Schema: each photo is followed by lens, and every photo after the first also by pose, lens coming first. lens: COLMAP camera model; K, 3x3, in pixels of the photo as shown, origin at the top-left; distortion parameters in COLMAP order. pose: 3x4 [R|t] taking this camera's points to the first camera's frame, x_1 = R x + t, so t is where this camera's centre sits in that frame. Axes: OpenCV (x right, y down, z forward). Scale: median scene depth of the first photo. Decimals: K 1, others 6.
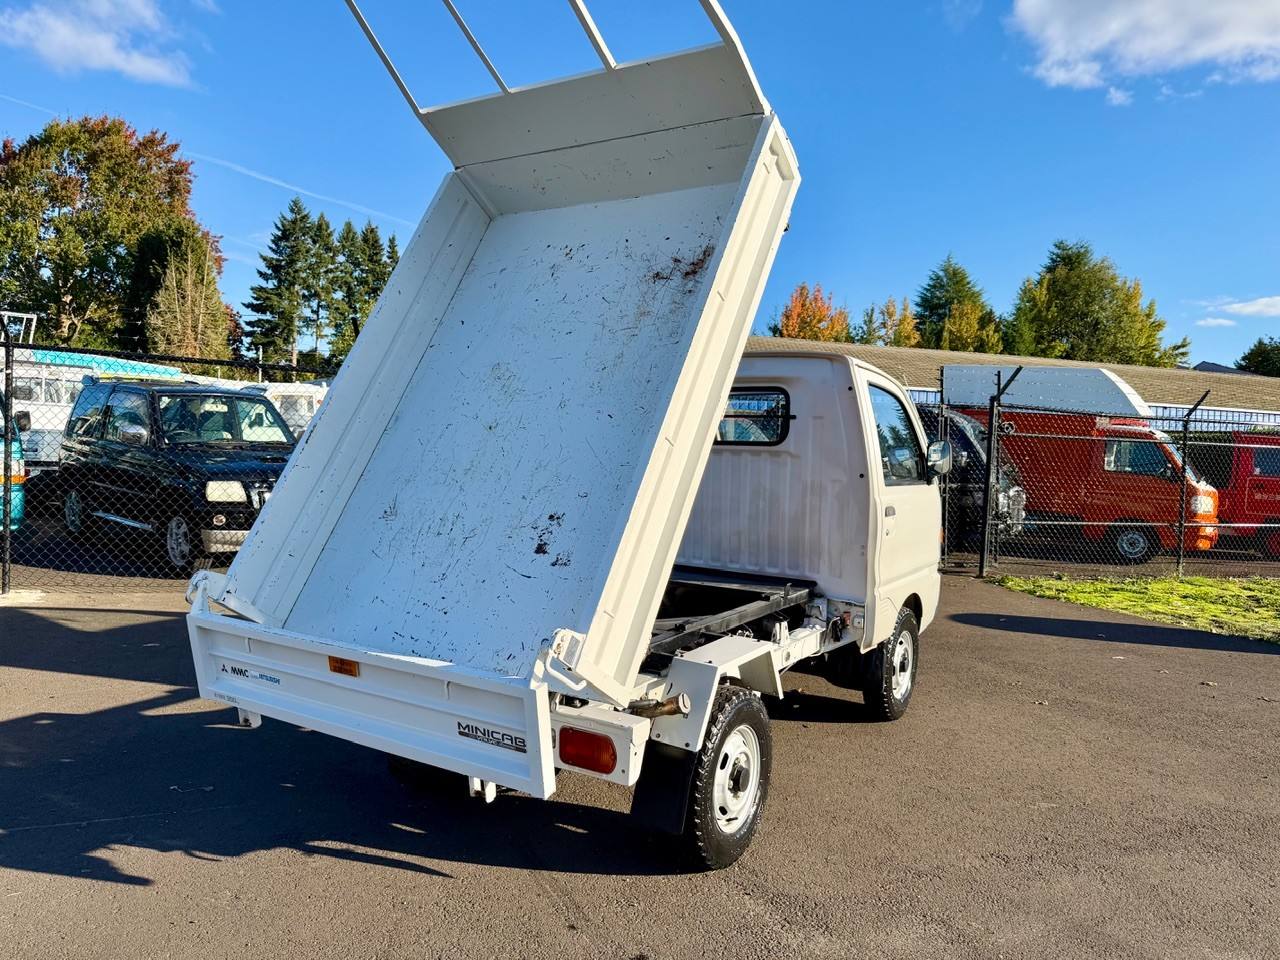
lens RADIAL K [[900.7, 0, 650.5], [0, 900.7, 486.0], [0, 0, 1]] dist [0.043908, -0.052879]
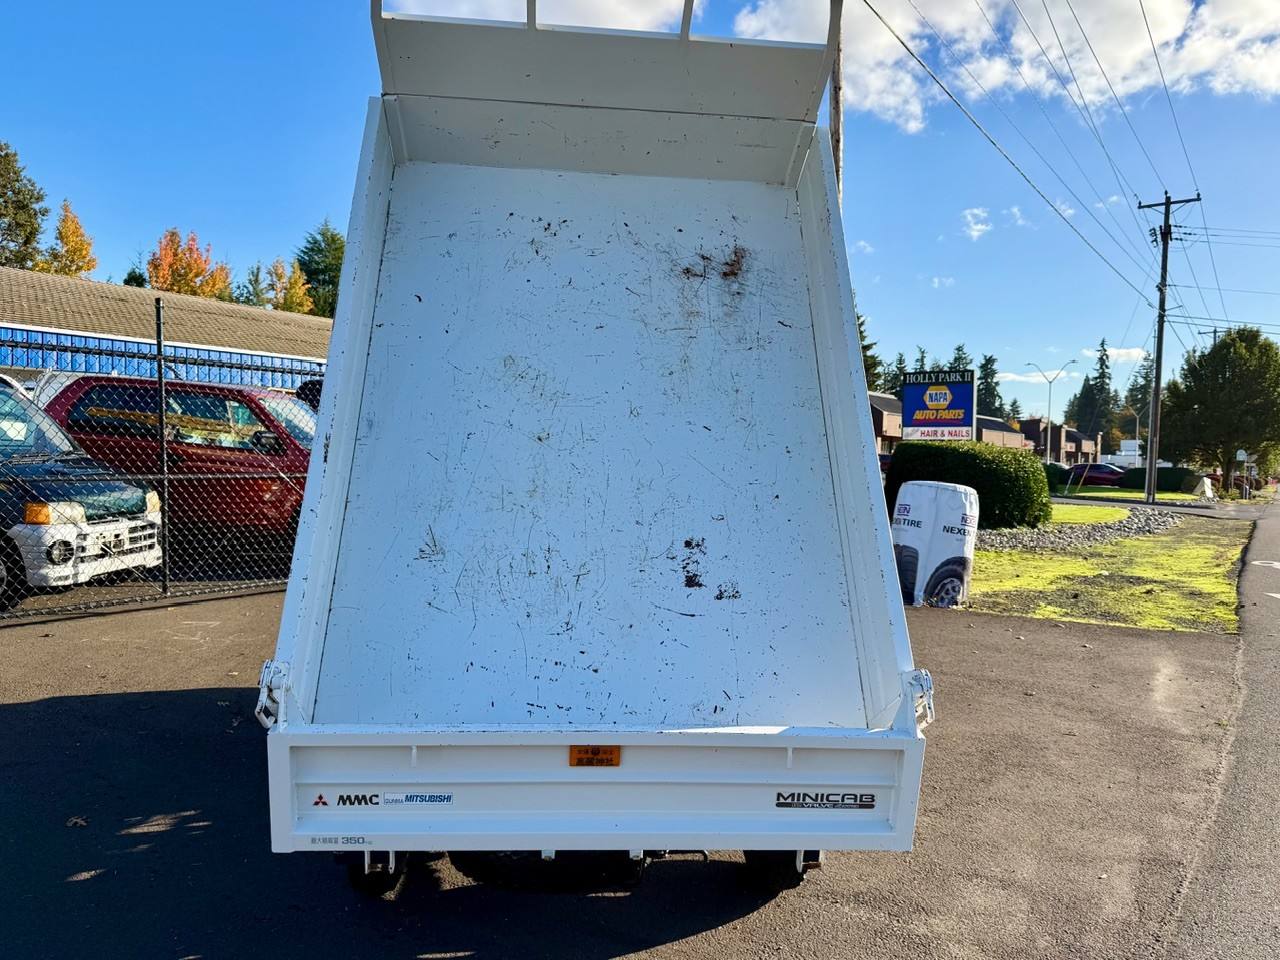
lens RADIAL K [[960.9, 0, 641.9], [0, 960.9, 487.4], [0, 0, 1]] dist [0.002802, 0.000098]
pose [[0.798245, -0.032645, 0.601447, -0.563967], [0.017846, 0.999374, 0.030558, -0.041142], [-0.602068, -0.013659, 0.798328, 0.226044]]
